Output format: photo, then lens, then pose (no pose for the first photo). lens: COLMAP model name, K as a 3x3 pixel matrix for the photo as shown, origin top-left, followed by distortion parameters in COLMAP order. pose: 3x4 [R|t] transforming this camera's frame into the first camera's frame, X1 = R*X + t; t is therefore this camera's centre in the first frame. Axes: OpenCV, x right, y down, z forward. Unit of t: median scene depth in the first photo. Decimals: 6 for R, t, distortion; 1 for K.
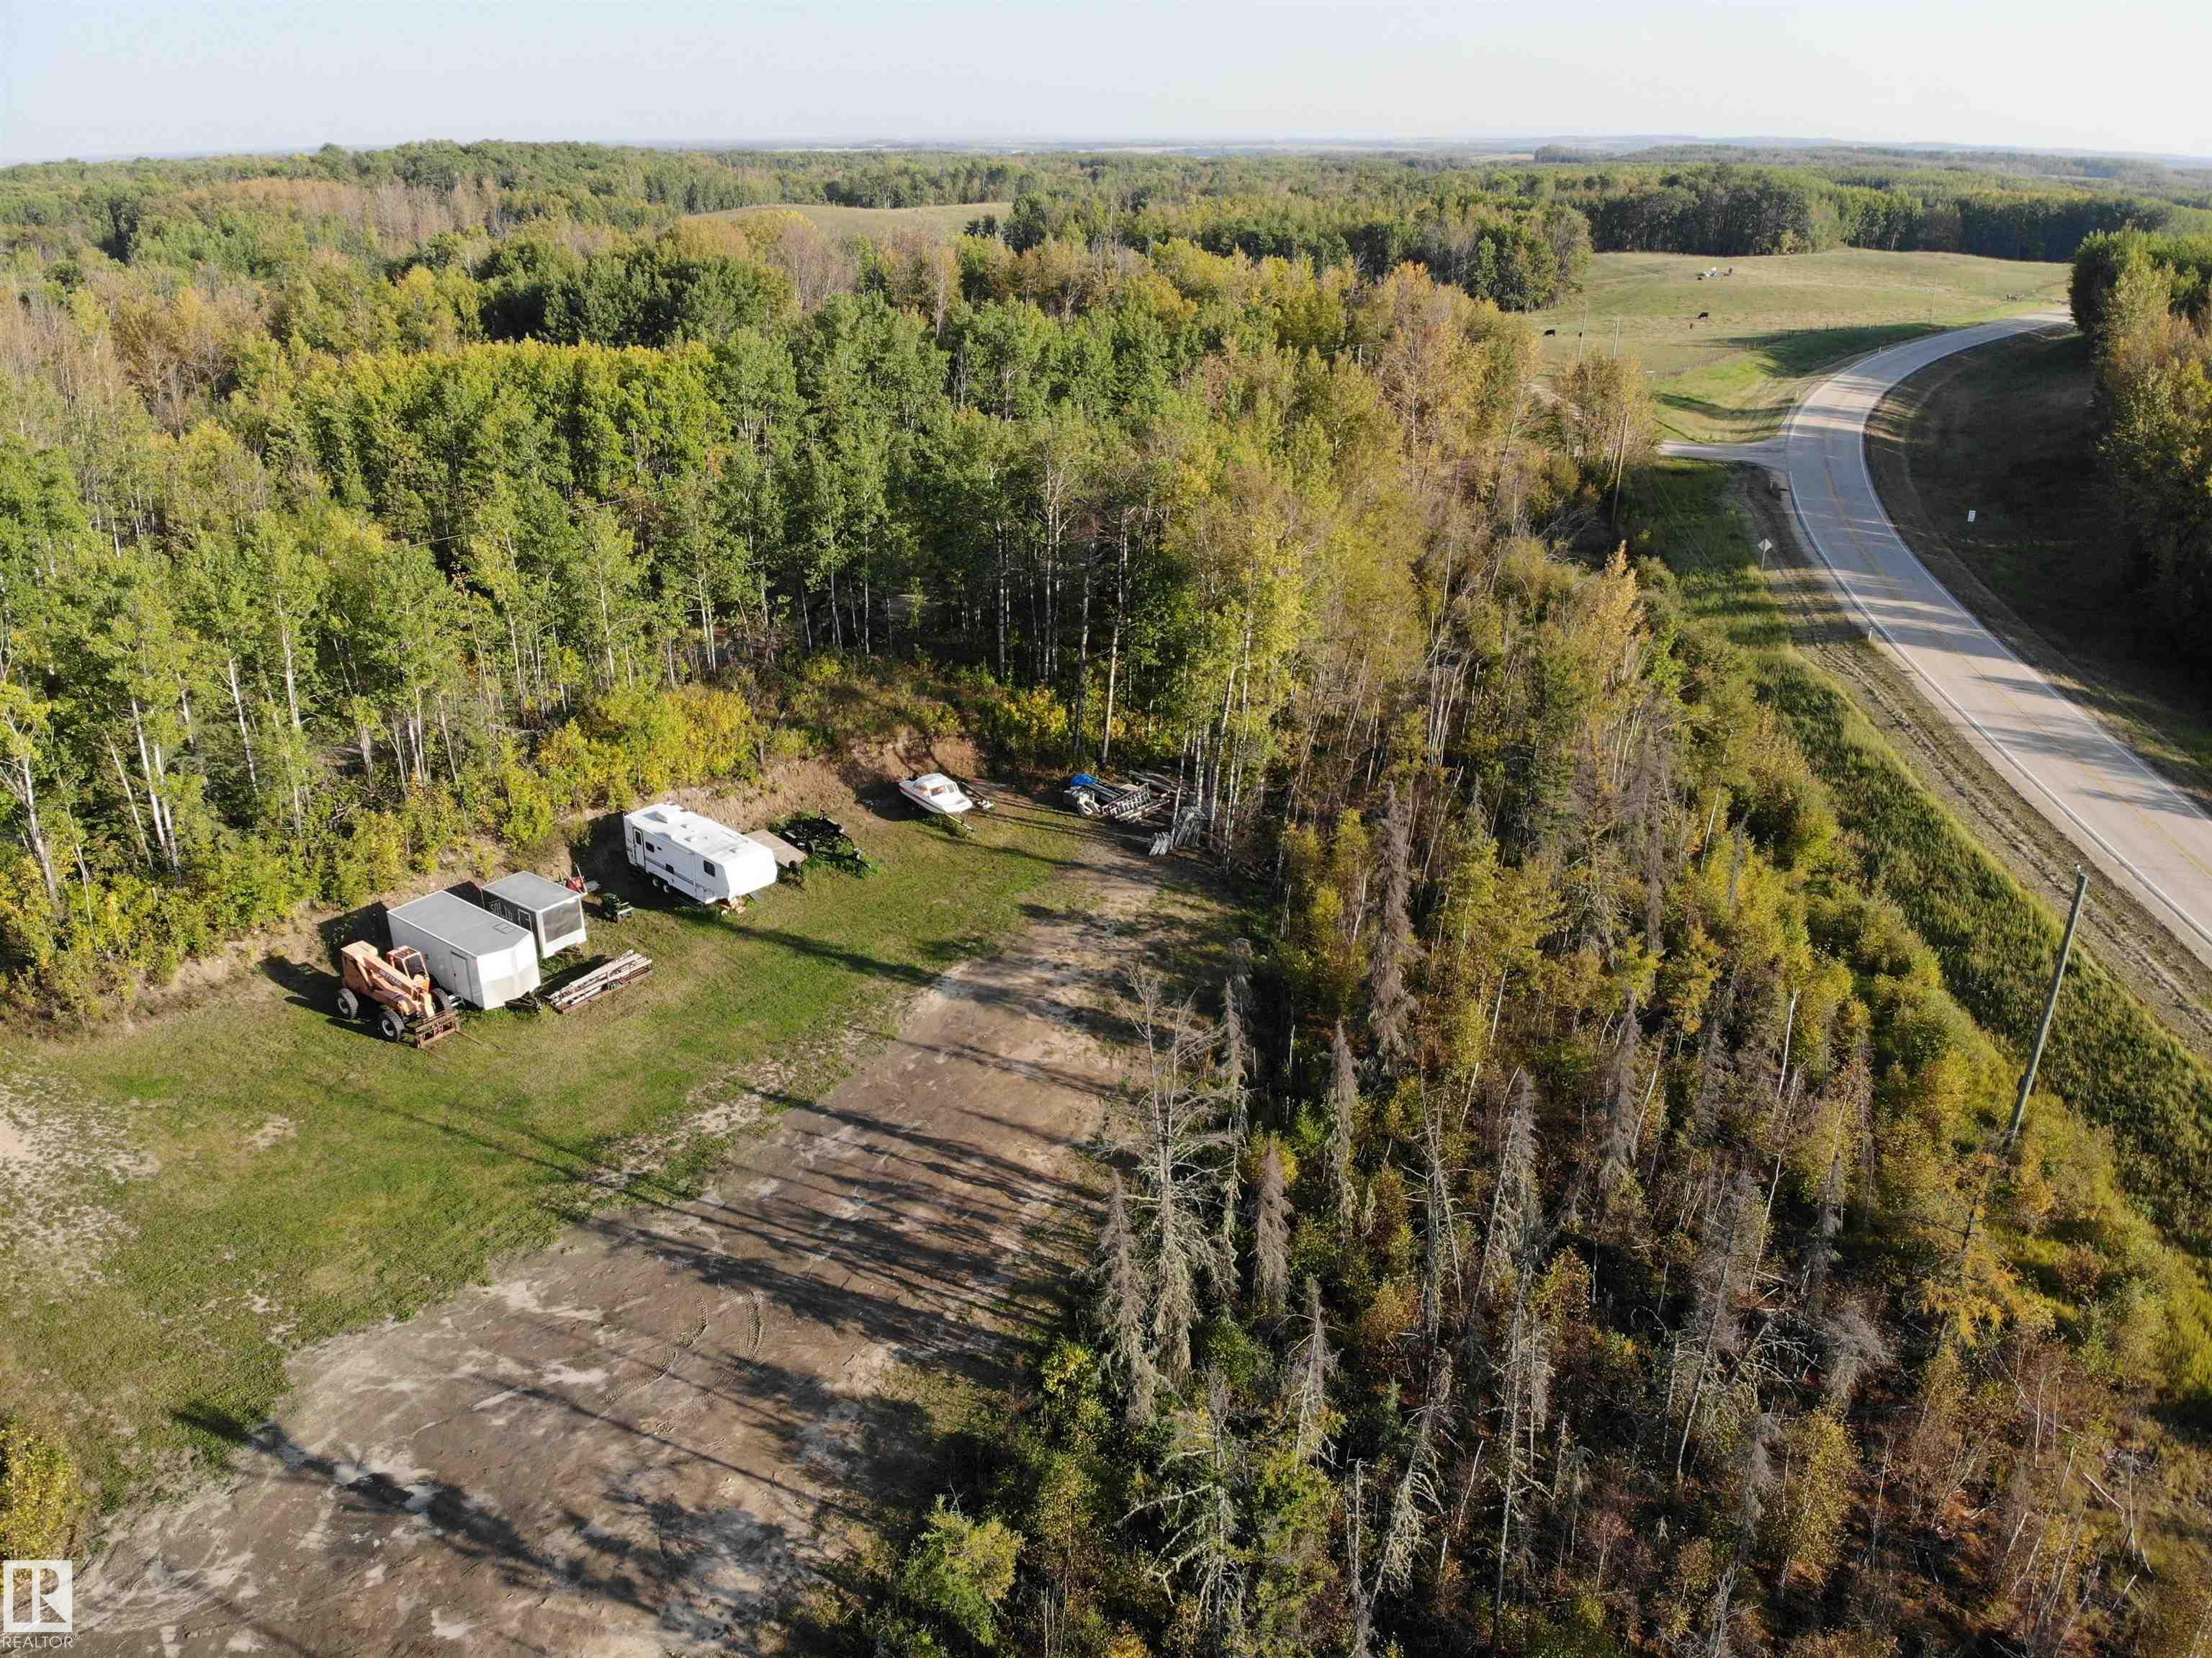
lens RADIAL K [[1616.7, 0, 1106.8], [0, 1616.7, 821.0], [0, 0, 1]] dist [0.074131, -0.179227]
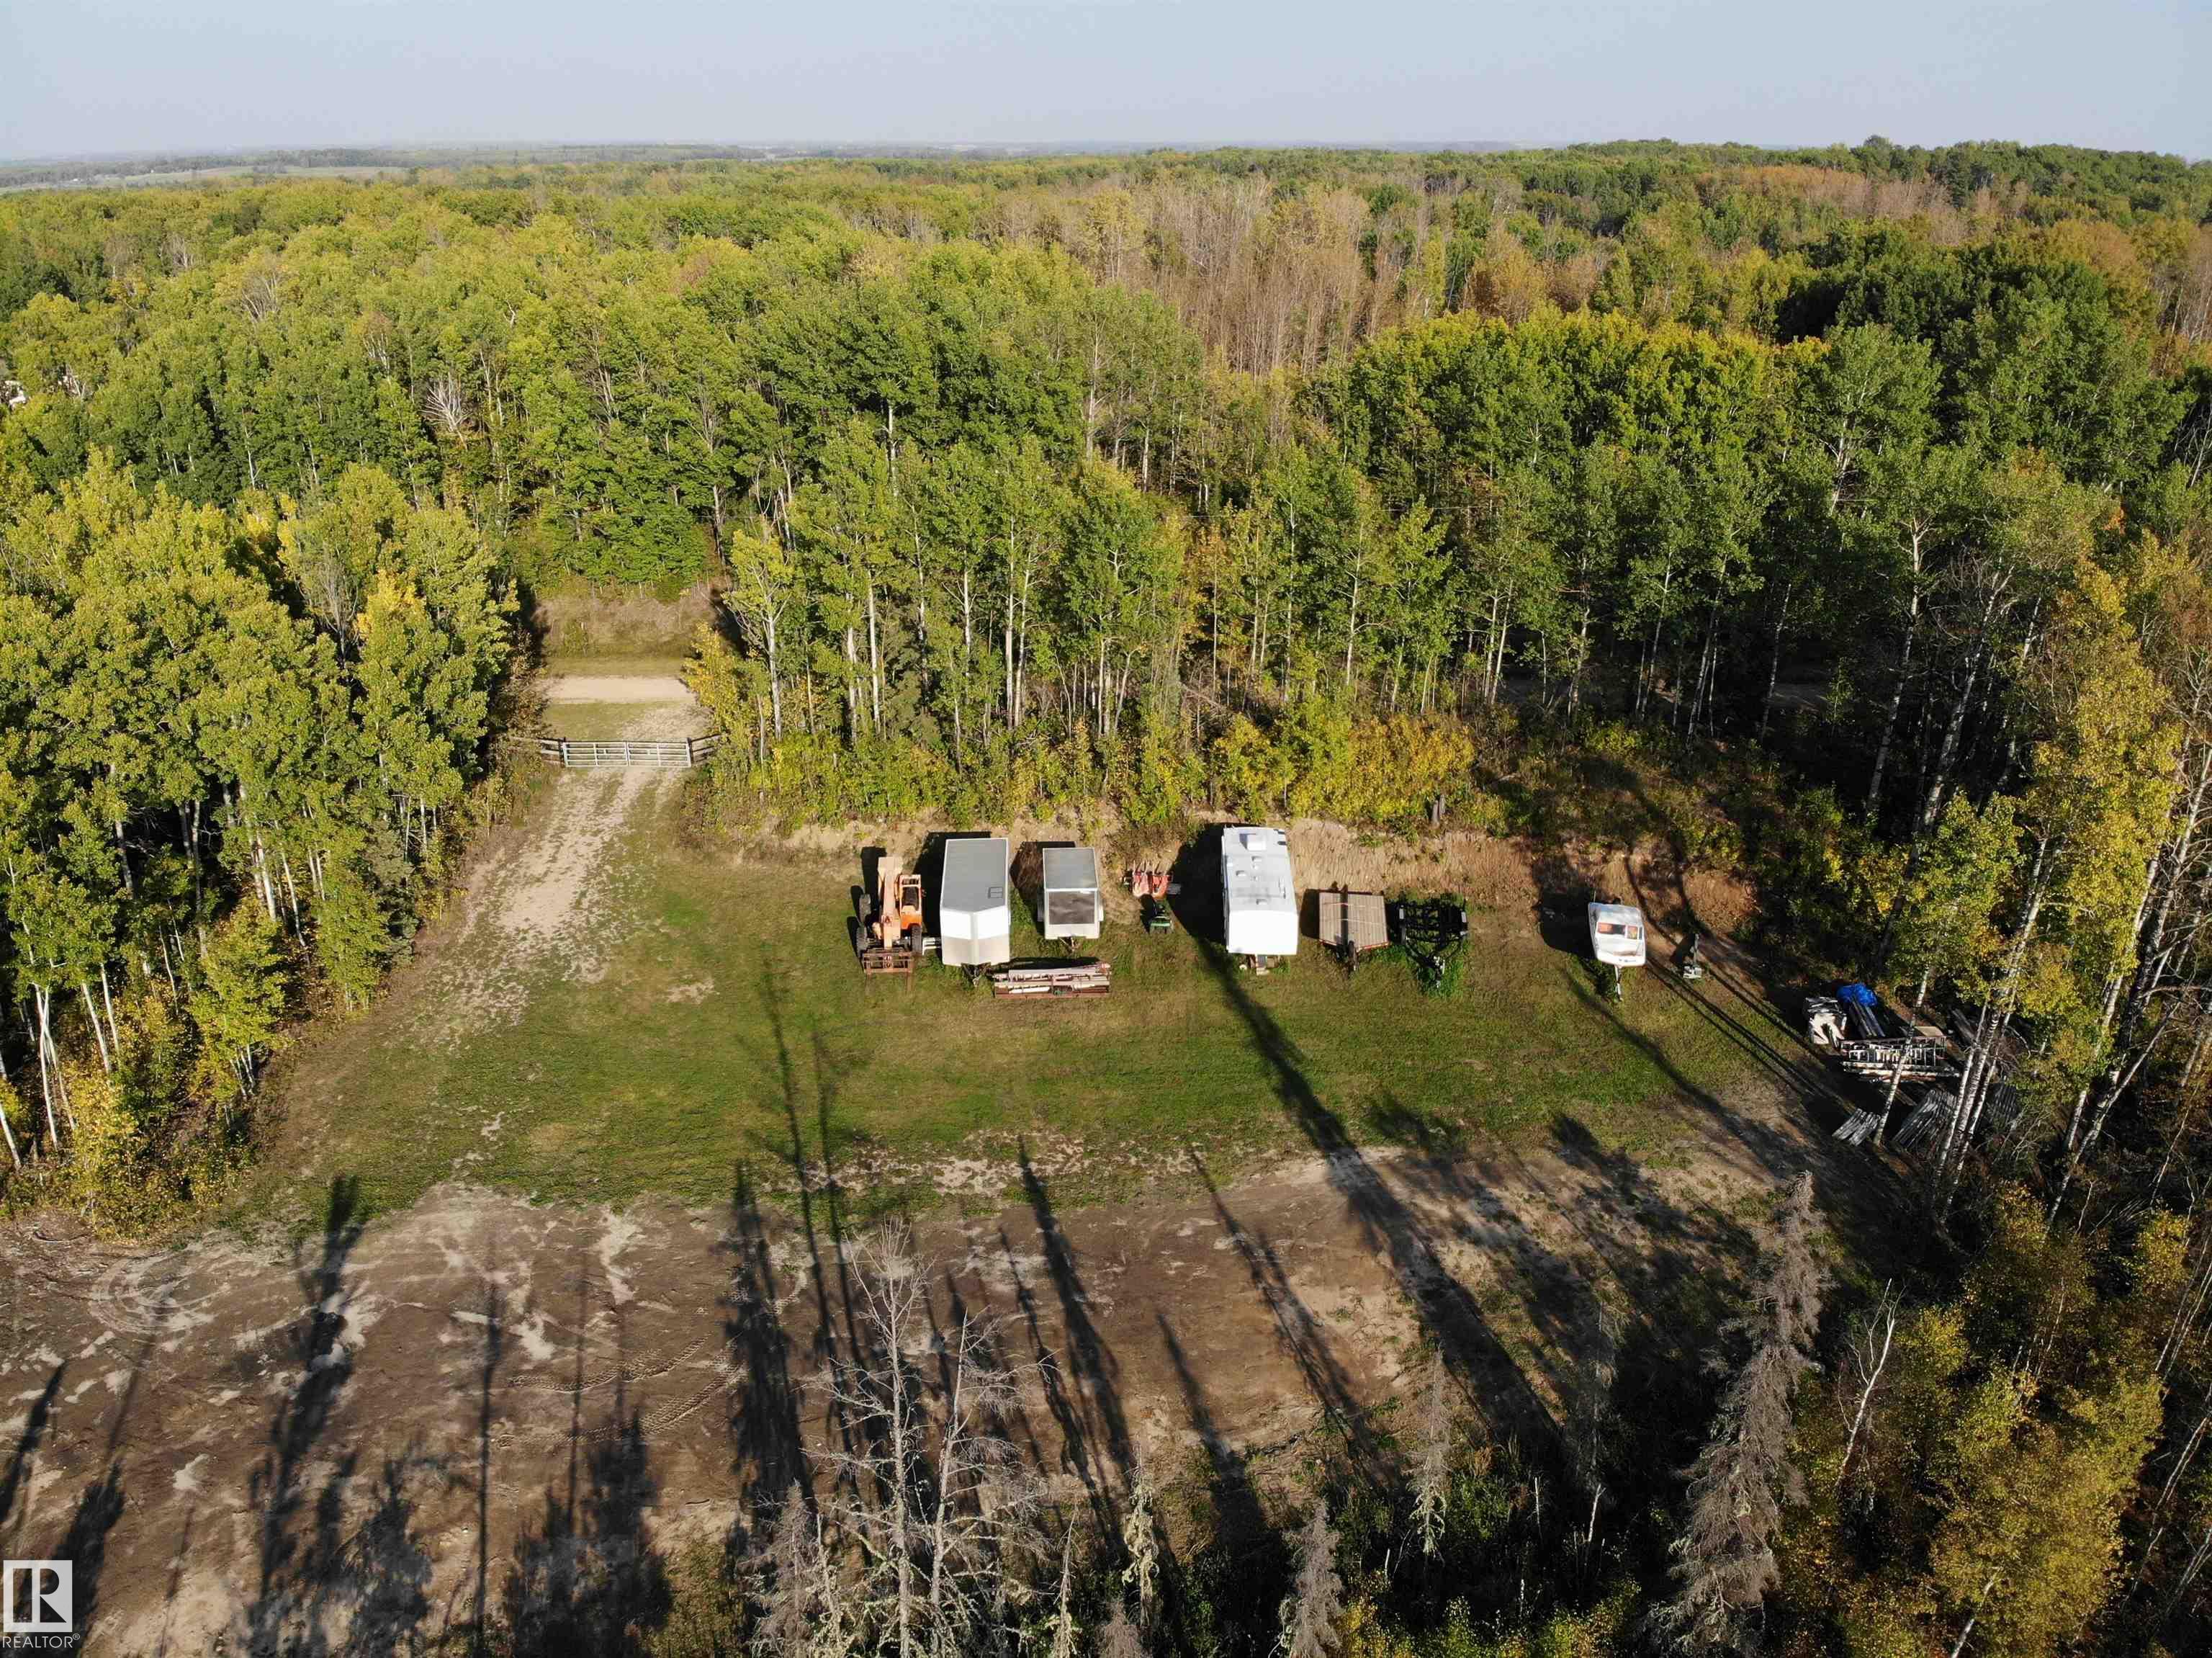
lens RADIAL K [[1616.7, 0, 1106.8], [0, 1616.7, 821.0], [0, 0, 1]] dist [0.074131, -0.179227]
pose [[0.634894, 0.301733, -0.711243, 0.101935], [-0.303188, 0.944042, 0.129853, -0.036070], [0.710624, 0.133197, 0.690848, 0.122078]]
